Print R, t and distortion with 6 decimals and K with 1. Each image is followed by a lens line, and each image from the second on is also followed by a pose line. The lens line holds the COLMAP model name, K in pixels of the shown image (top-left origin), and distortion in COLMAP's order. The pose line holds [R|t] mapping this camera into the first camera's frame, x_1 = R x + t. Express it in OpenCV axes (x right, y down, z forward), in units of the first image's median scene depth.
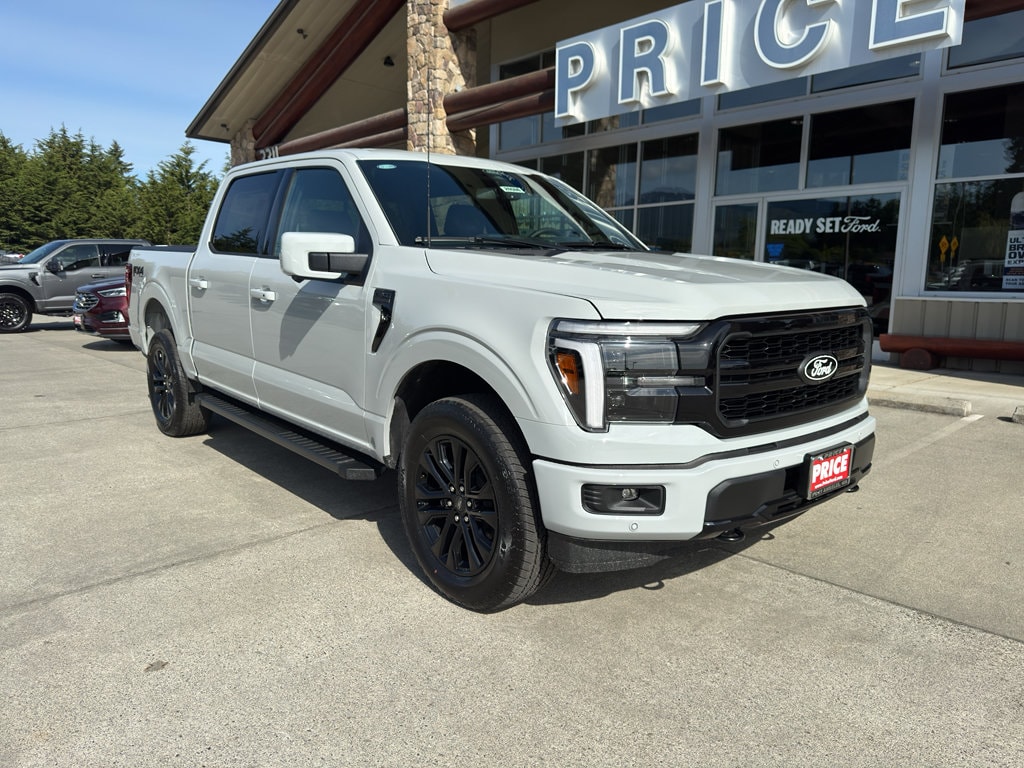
lens RADIAL K [[736.8, 0, 510.9], [0, 736.8, 385.4], [0, 0, 1]] dist [0.007425, -0.009872]
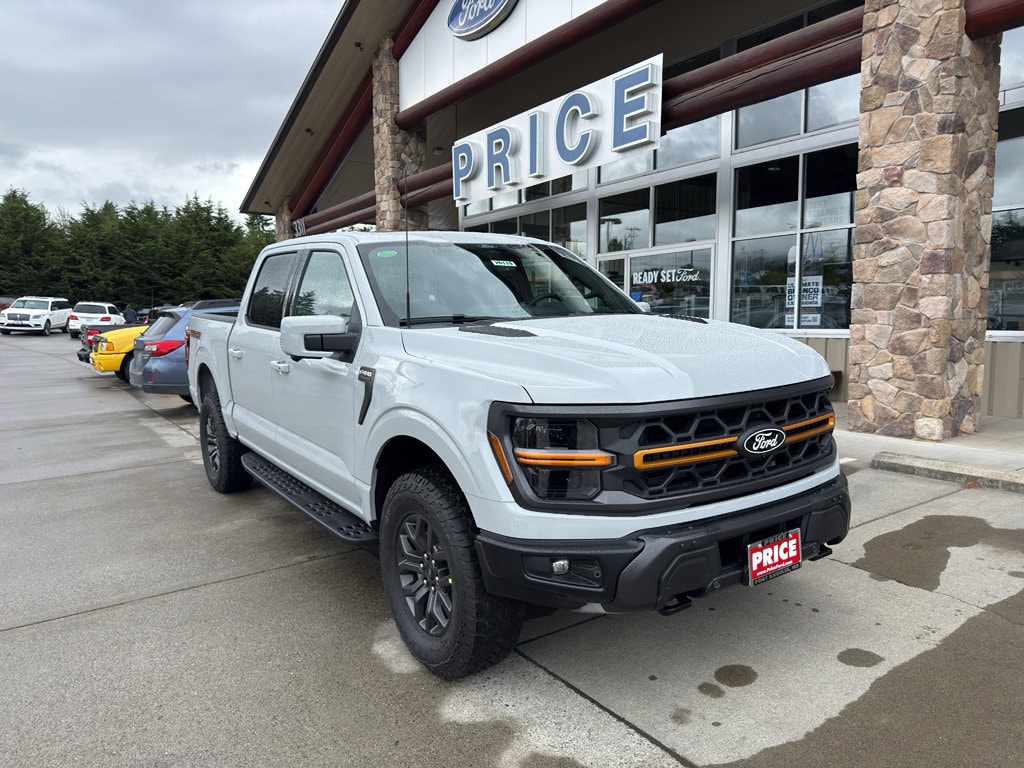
lens RADIAL K [[727.5, 0, 509.3], [0, 727.5, 387.8], [0, 0, 1]] dist [0.060185, -0.091365]
pose [[0.985667, -0.008478, -0.168487, 0.362212], [0.001303, 0.999089, -0.042651, 0.018390], [0.168695, 0.041820, 0.984781, -0.219116]]
